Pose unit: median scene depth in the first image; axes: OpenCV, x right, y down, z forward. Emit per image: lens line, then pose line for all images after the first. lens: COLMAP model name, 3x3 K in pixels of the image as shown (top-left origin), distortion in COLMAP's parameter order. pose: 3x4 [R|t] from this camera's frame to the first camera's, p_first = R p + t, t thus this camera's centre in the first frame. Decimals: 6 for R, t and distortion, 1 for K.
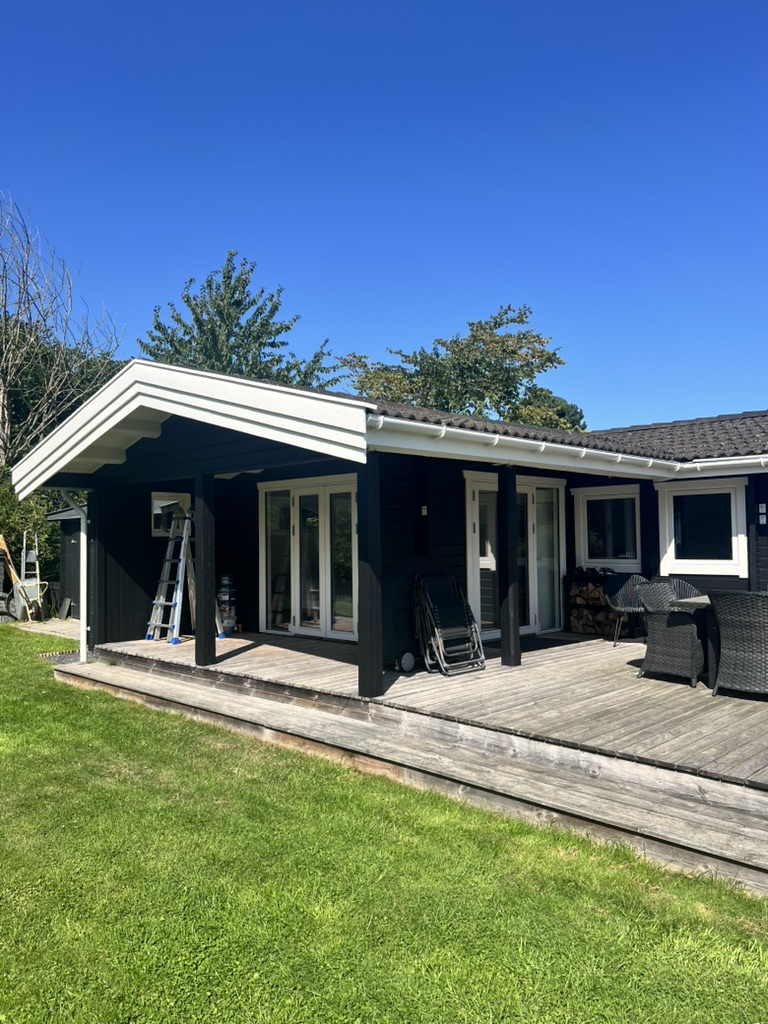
lens RADIAL K [[752.6, 0, 384.0], [0, 752.6, 512.0], [0, 0, 1]] dist [0.041276, -0.047527]
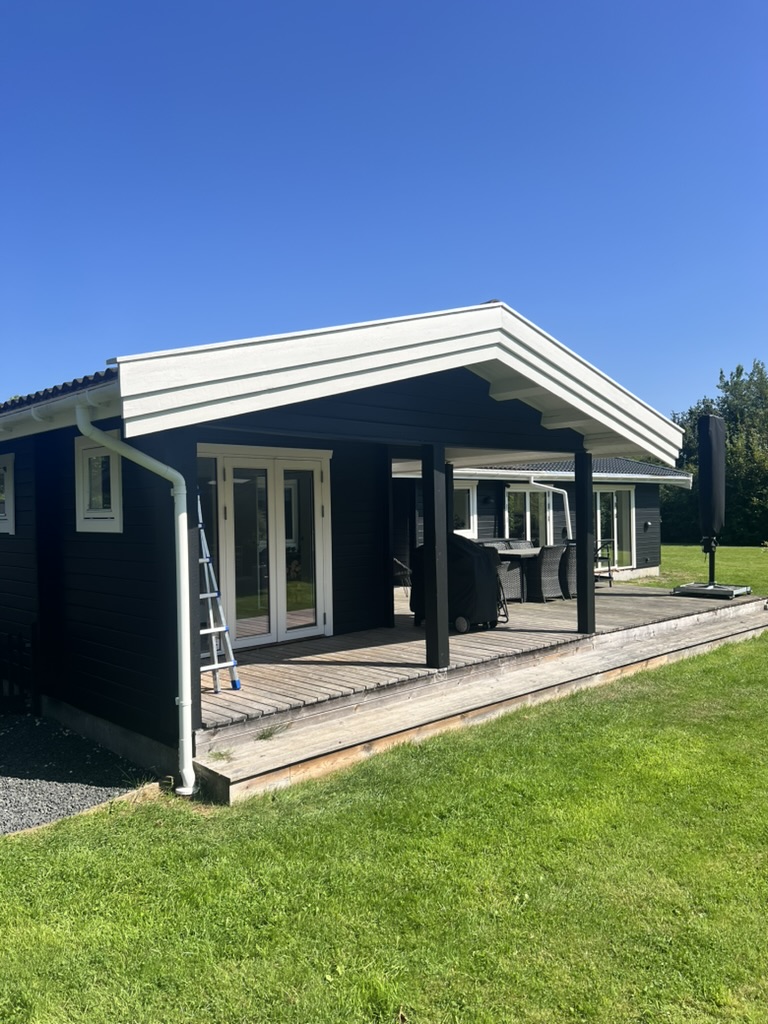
lens RADIAL K [[783.0, 0, 384.0], [0, 783.0, 512.0], [0, 0, 1]] dist [0.004327, -0.053356]
pose [[0.029031, 0.003117, 0.999574, -1.176799], [-0.013304, 0.999908, -0.002731, 0.030616], [-0.999490, -0.013219, 0.029069, 1.091841]]
